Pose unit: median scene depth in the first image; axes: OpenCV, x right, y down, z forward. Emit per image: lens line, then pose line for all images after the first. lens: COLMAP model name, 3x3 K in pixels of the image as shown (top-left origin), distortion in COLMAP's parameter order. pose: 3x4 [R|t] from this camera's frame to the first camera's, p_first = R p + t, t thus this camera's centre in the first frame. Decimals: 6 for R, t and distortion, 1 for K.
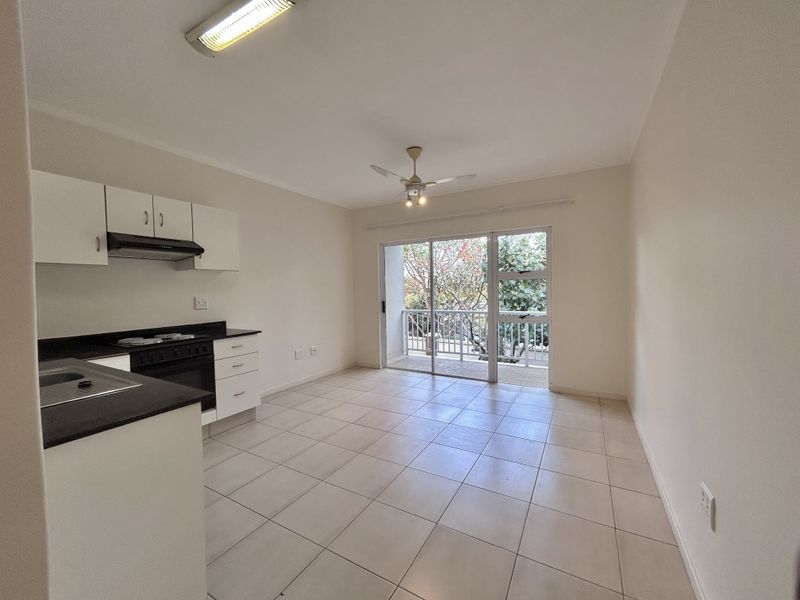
lens RADIAL K [[317.8, 0, 403.0], [0, 317.8, 300.2], [0, 0, 1]] dist [-0.001021, 0.000001]
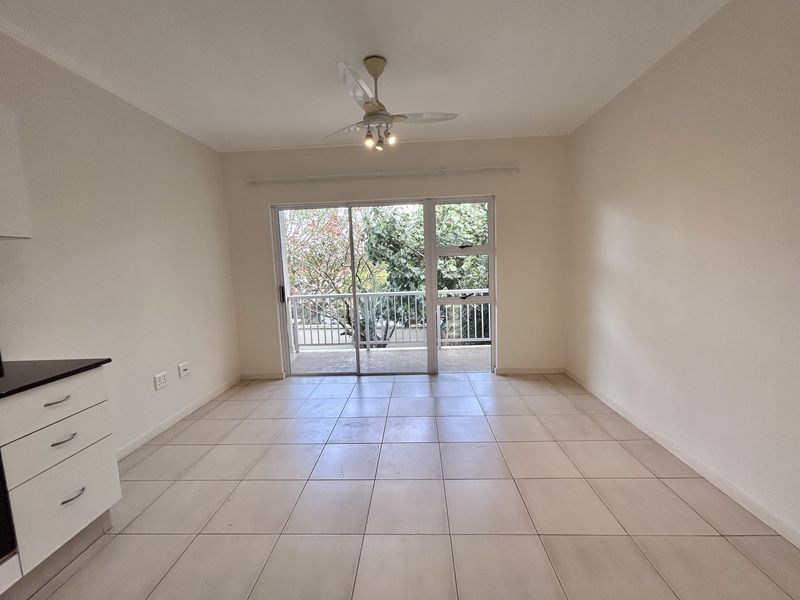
lens RADIAL K [[330.7, 0, 400.0], [0, 330.7, 300.0], [0, 0, 1]] dist [-0.001280, 0.000026]
pose [[0.892157, -0.064713, 0.447067, -0.233738], [0.037267, 0.996856, 0.069925, -0.013899], [-0.450186, -0.045723, 0.891763, 0.291531]]
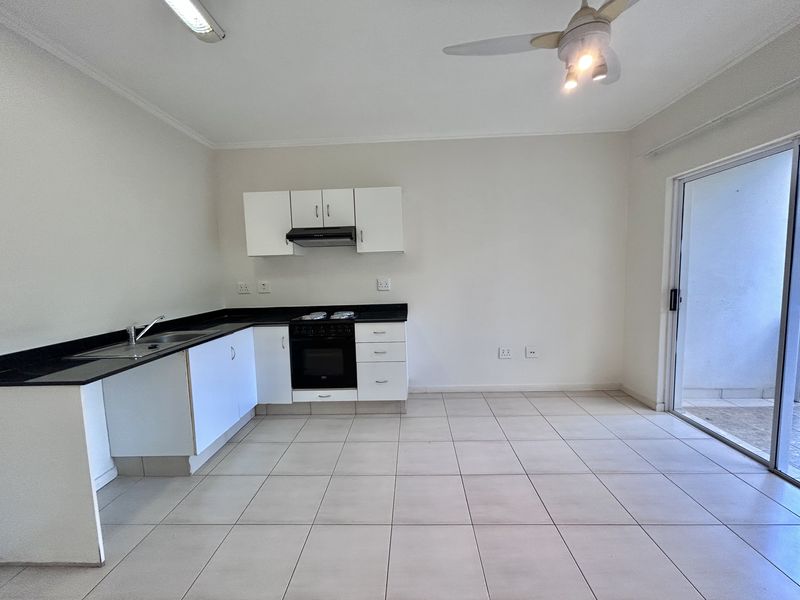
lens RADIAL K [[330.7, 0, 400.0], [0, 330.7, 300.0], [0, 0, 1]] dist [-0.001280, 0.000026]
pose [[0.468474, 0.083812, -0.879493, 0.306652], [-0.009749, 0.995920, 0.089714, -0.033809], [0.883423, -0.033455, 0.467380, 0.493863]]
